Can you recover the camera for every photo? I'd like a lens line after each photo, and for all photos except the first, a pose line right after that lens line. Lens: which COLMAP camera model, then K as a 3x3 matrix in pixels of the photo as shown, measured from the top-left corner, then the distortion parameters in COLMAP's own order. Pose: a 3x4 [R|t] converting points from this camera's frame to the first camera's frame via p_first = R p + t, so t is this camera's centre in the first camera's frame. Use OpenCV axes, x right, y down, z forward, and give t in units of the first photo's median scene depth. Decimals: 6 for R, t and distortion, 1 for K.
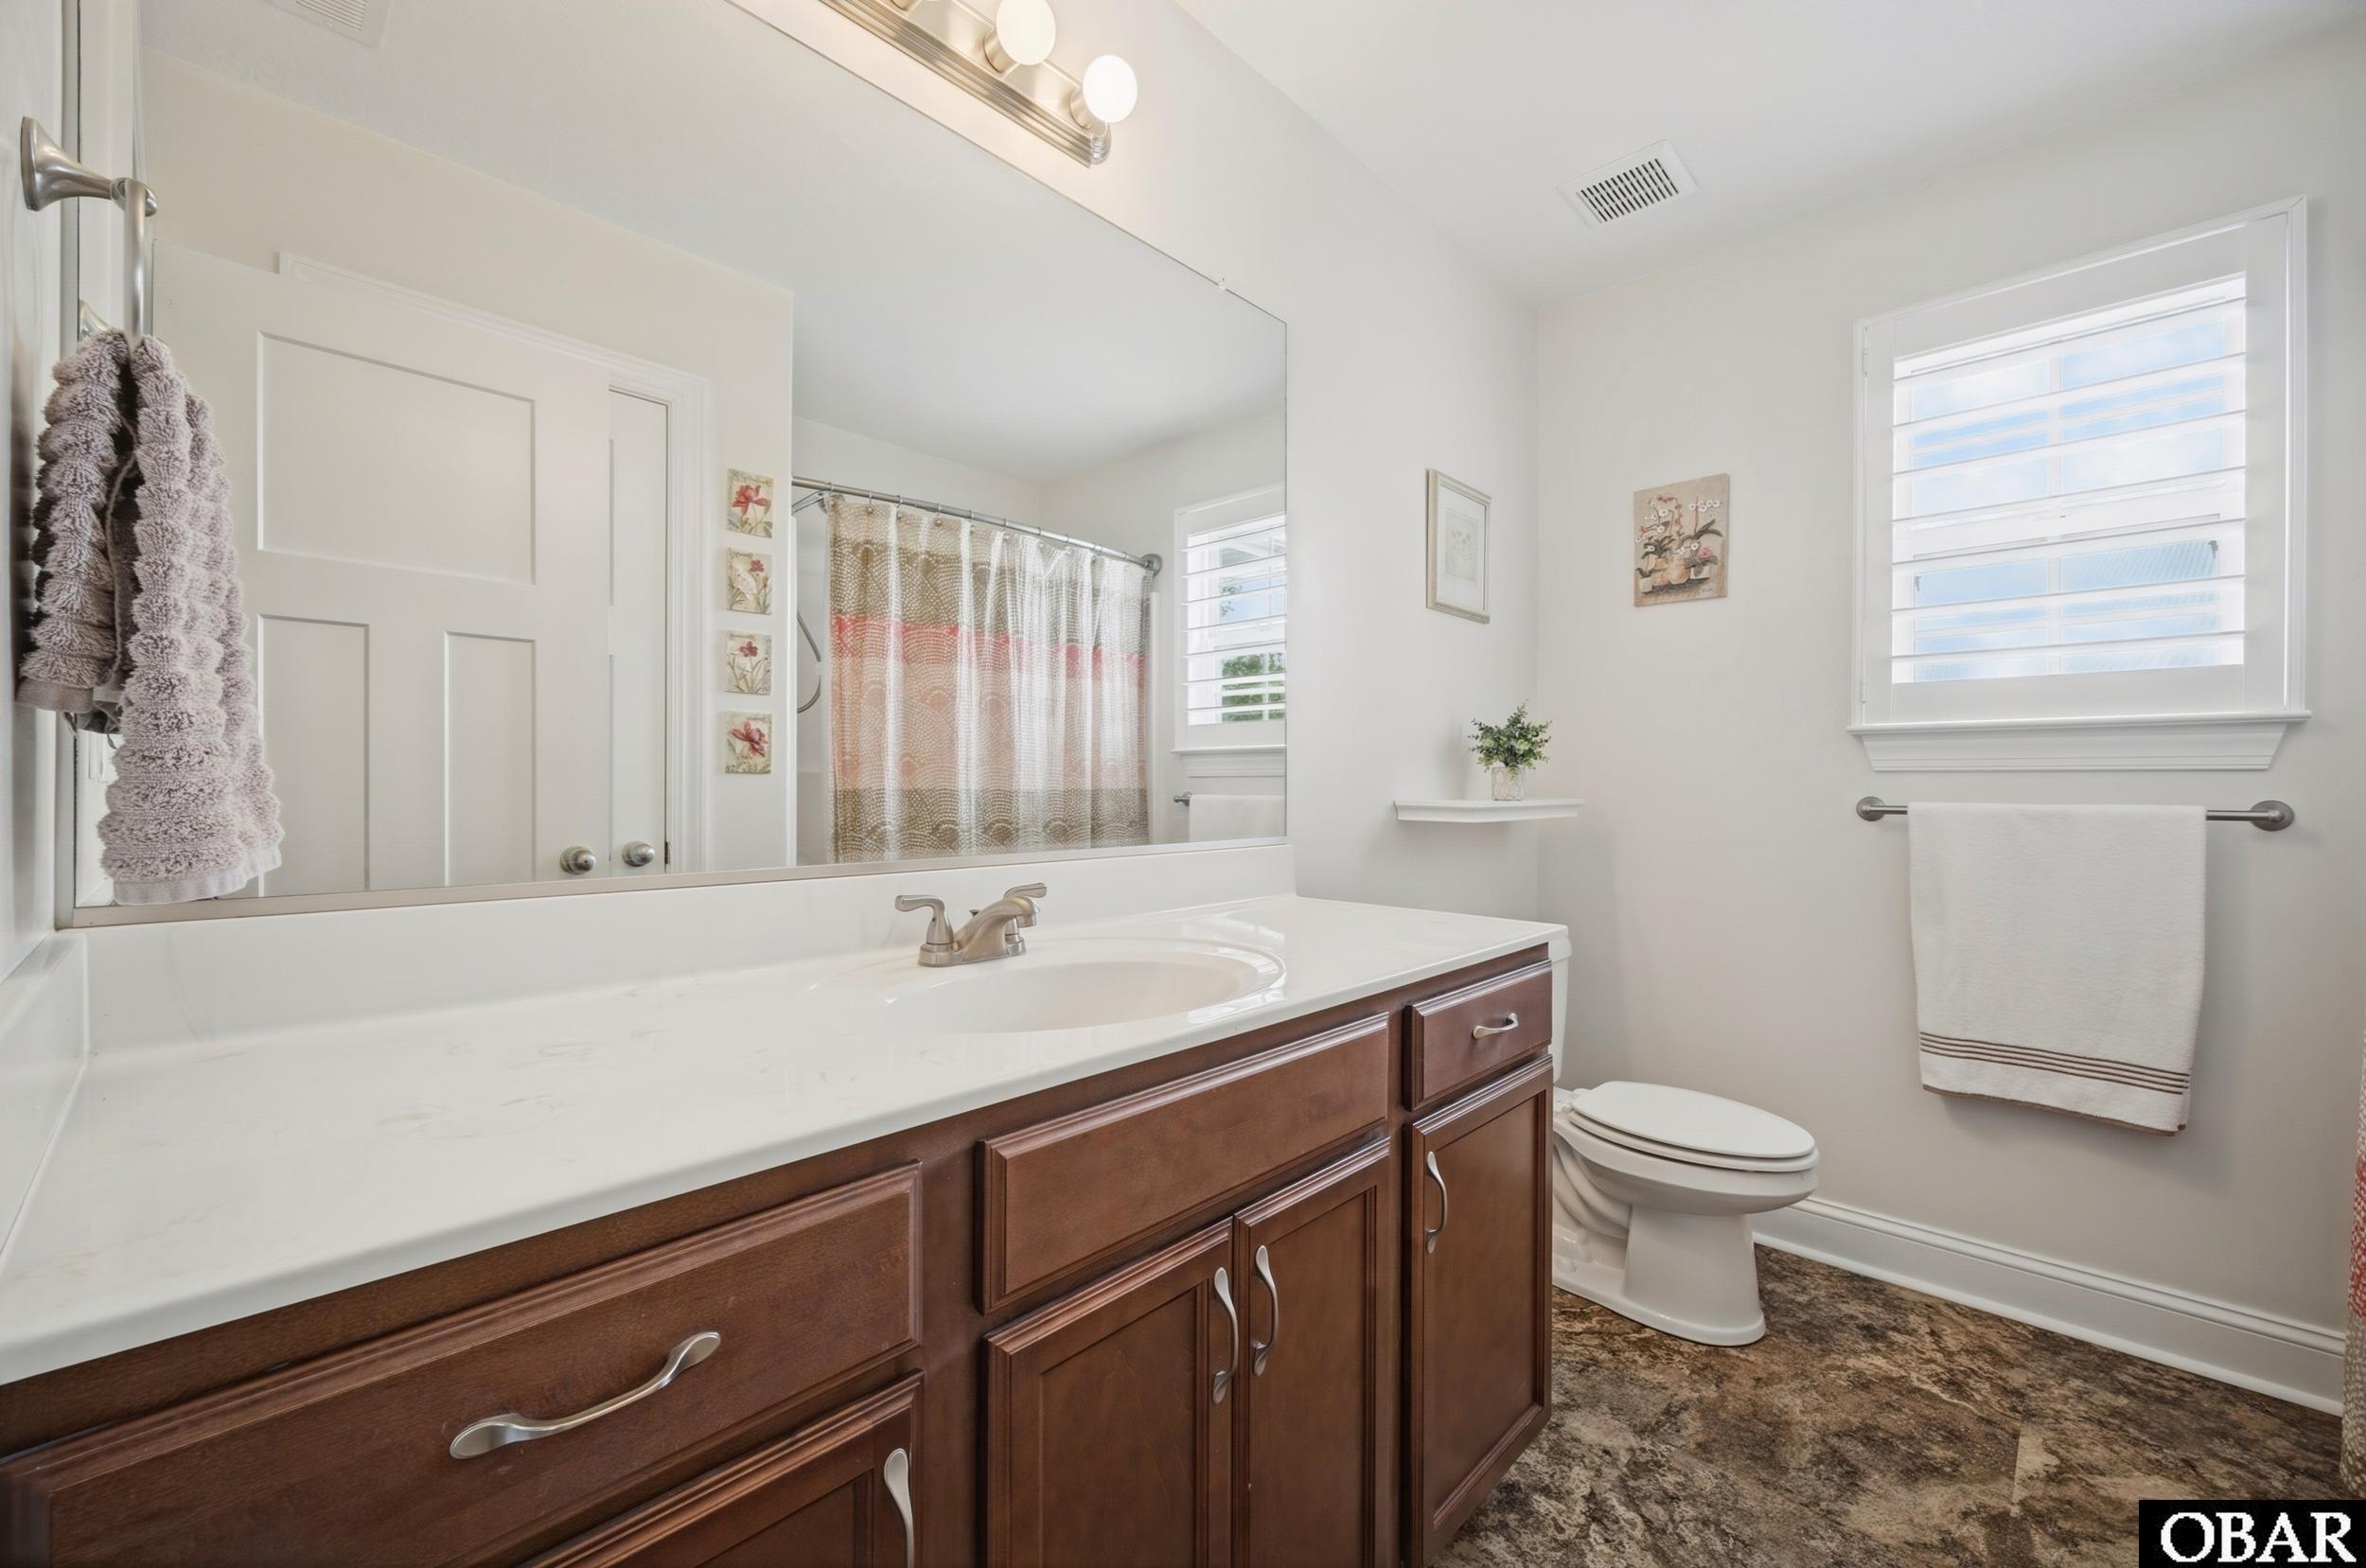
lens RADIAL K [[936.7, 0, 1189.8], [0, 936.7, 780.5], [0, 0, 1]] dist [-0.002243, 0.000393]
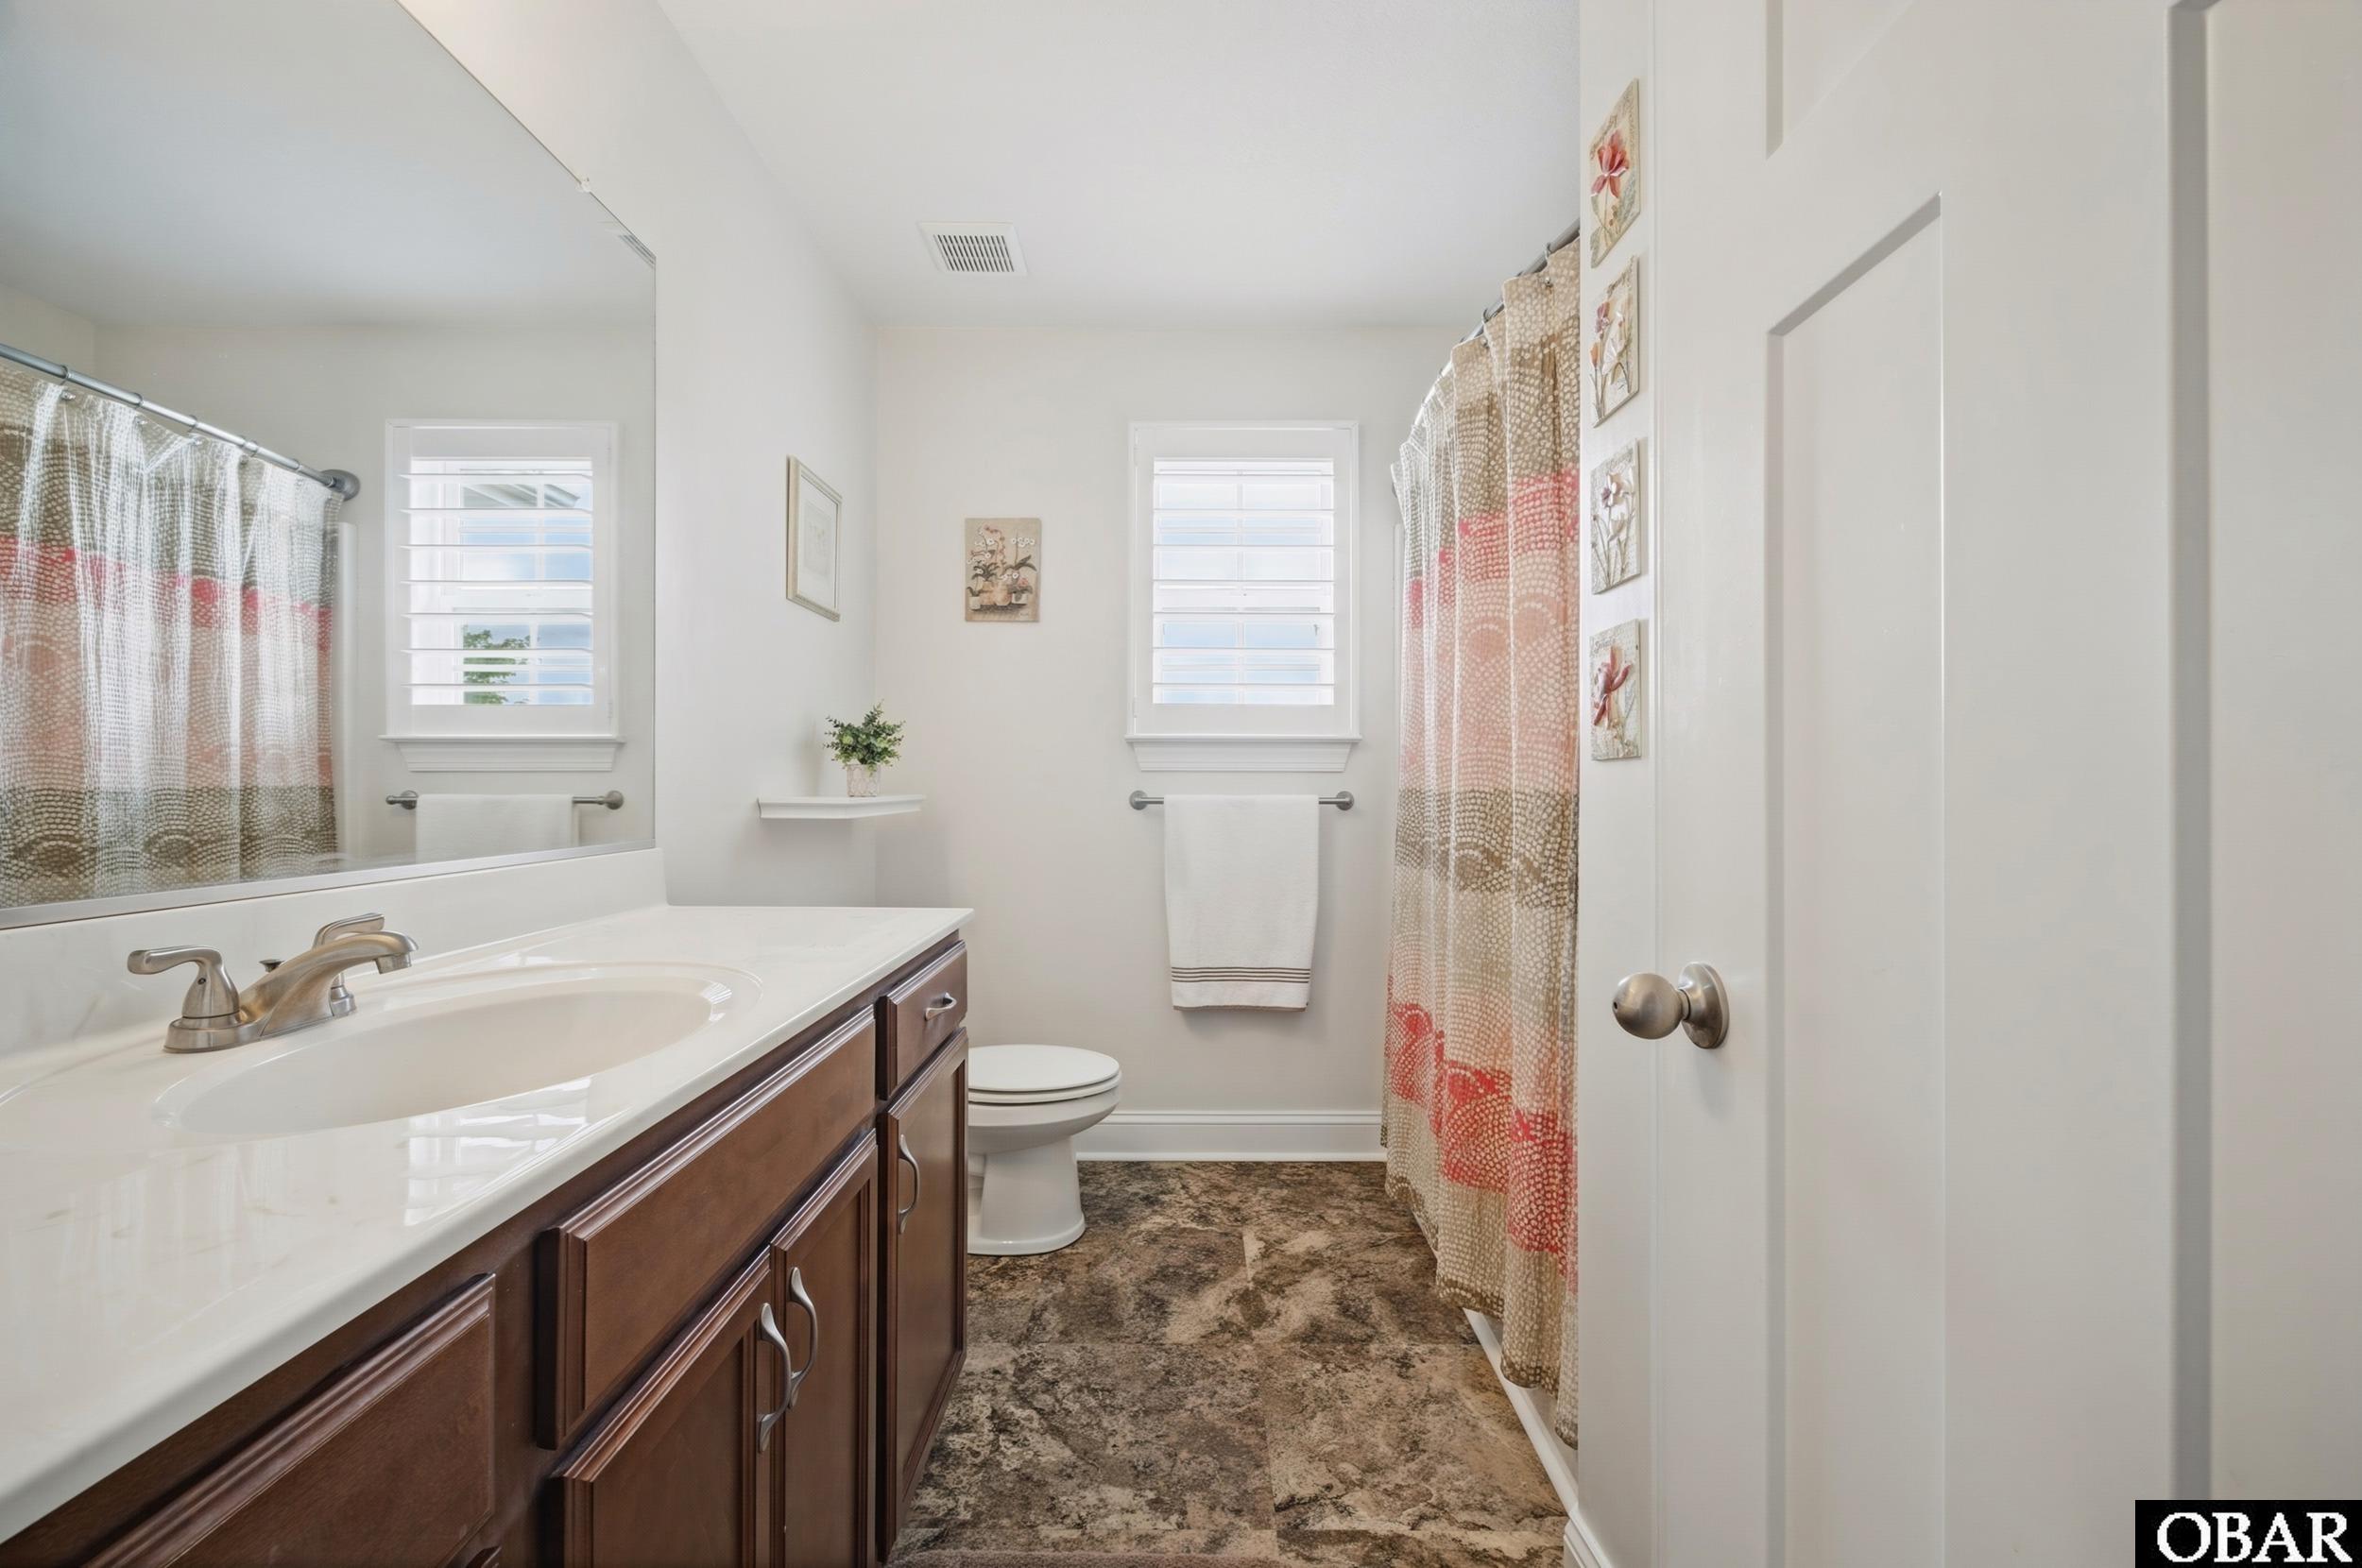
lens RADIAL K [[935.1, 0, 1176.2], [0, 935.1, 775.4], [0, 0, 1]] dist [-0.002243, 0.000393]
pose [[0.727637, 0.004719, 0.685946, -0.141625], [-0.002478, 0.999988, -0.004250, 0.001865], [-0.685958, 0.001393, 0.727640, 0.024236]]
